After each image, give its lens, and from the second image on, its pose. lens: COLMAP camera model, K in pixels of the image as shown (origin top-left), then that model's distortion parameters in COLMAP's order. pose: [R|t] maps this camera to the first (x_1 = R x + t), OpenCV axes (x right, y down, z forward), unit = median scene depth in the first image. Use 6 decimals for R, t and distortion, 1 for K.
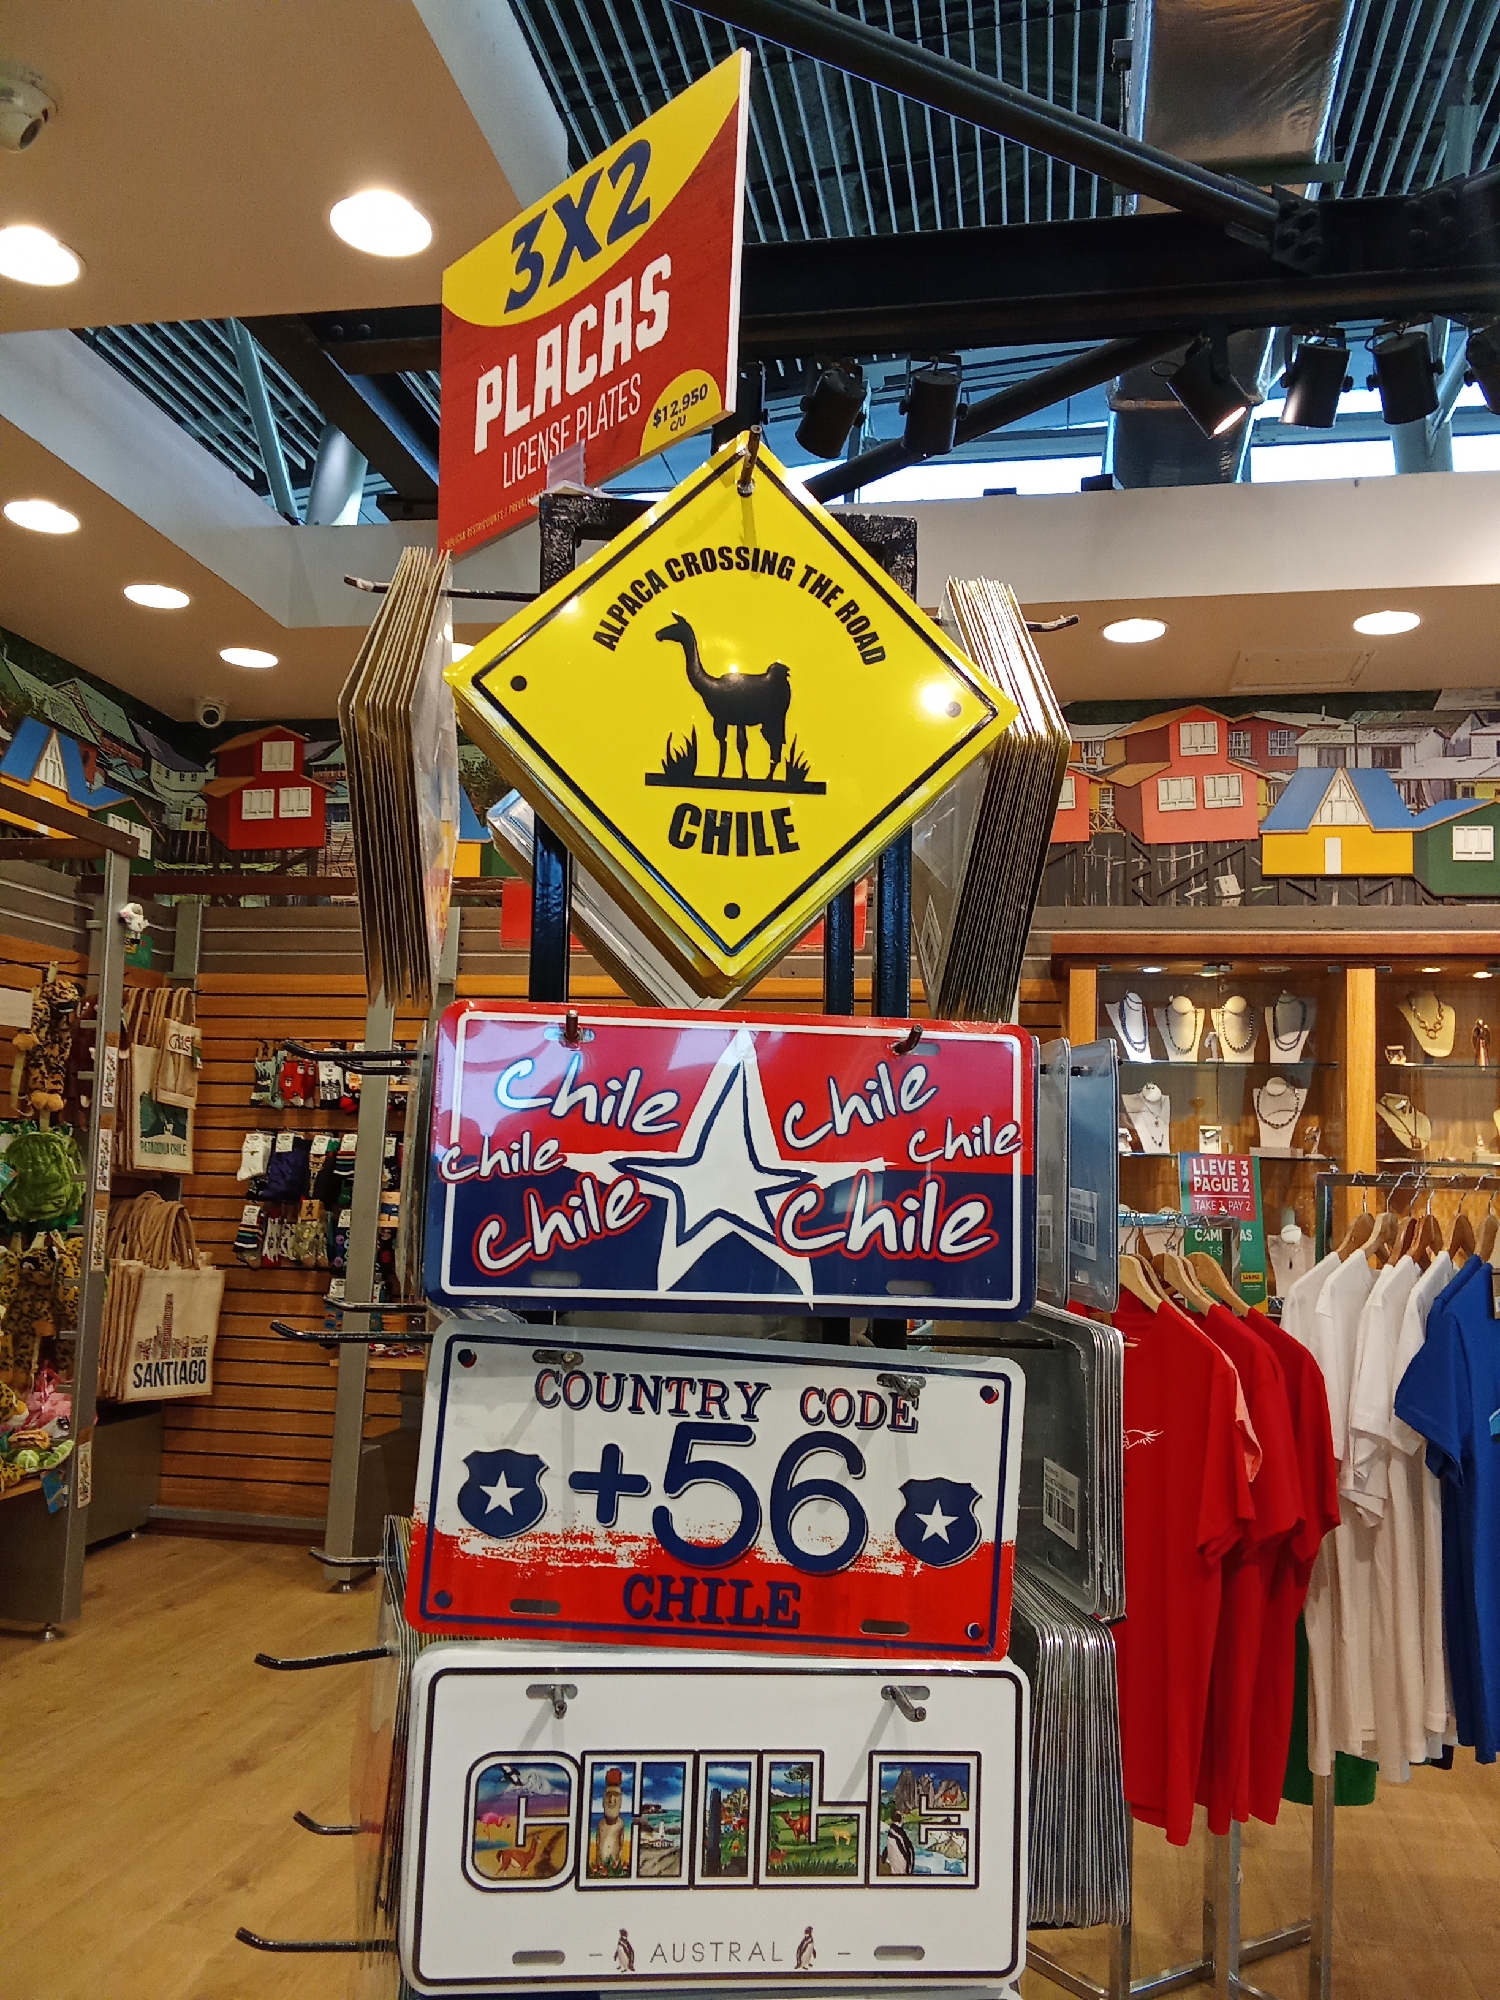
lens RADIAL K [[1585.8, 0, 753.7], [0, 1585.8, 997.2], [0, 0, 1]] dist [0.025127, -0.015719]
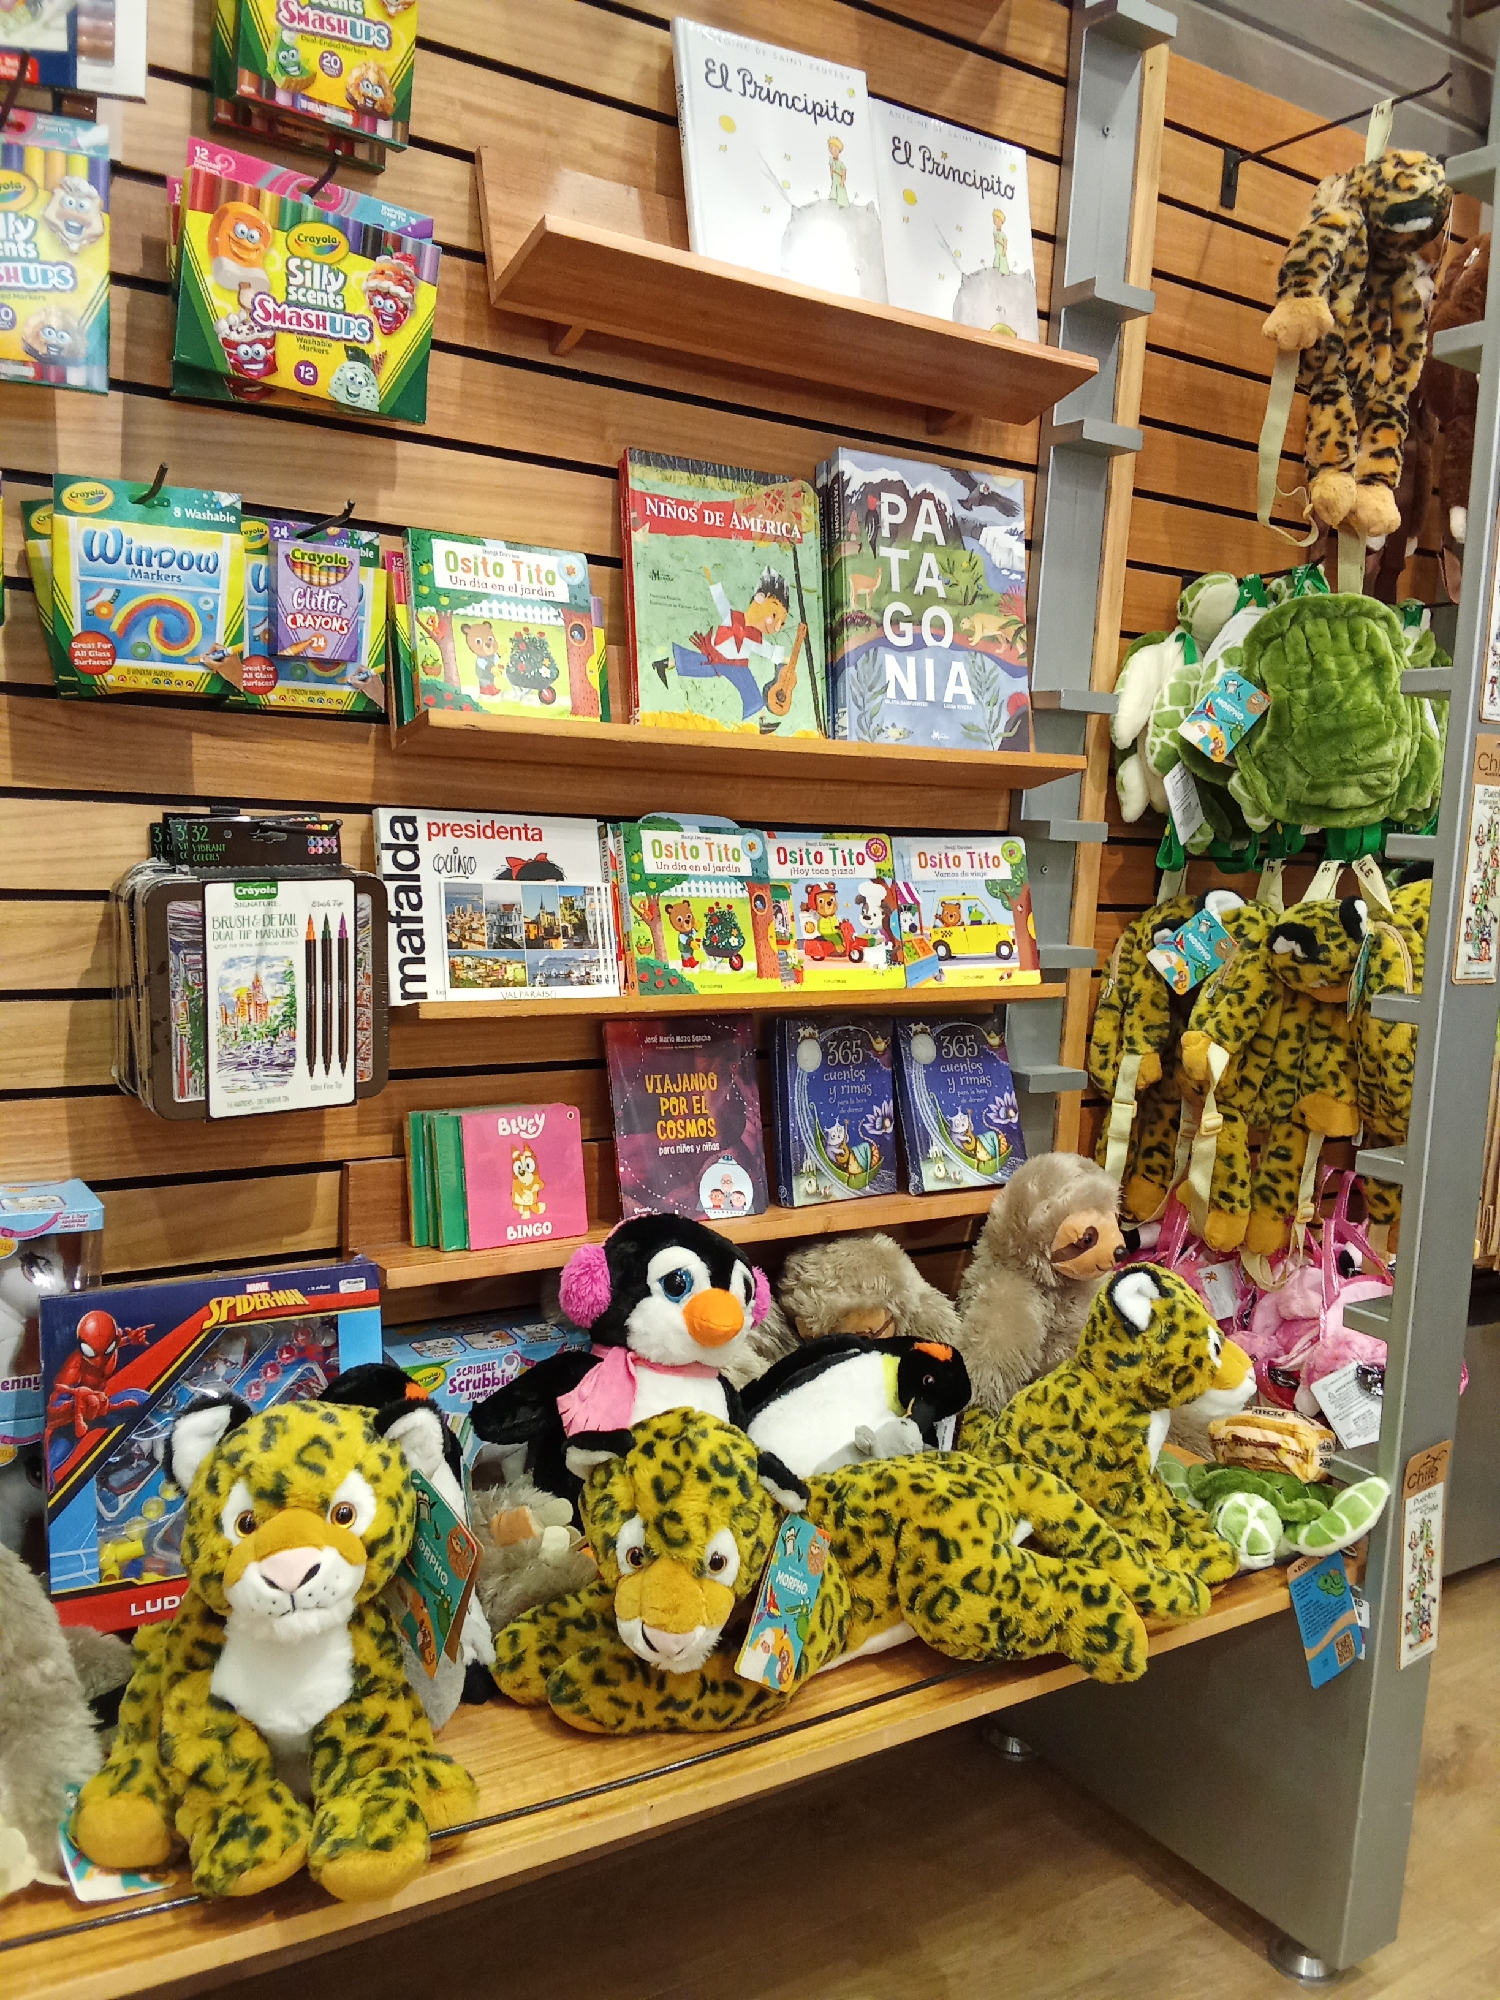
lens RADIAL K [[1585.8, 0, 749.1], [0, 1585.8, 1001.5], [0, 0, 1]] dist [0.025127, -0.015719]
pose [[0.679551, 0.098801, -0.726945, -0.267817], [0.050407, 0.982260, 0.180622, 0.106610], [0.731895, -0.159385, 0.662515, 0.654304]]
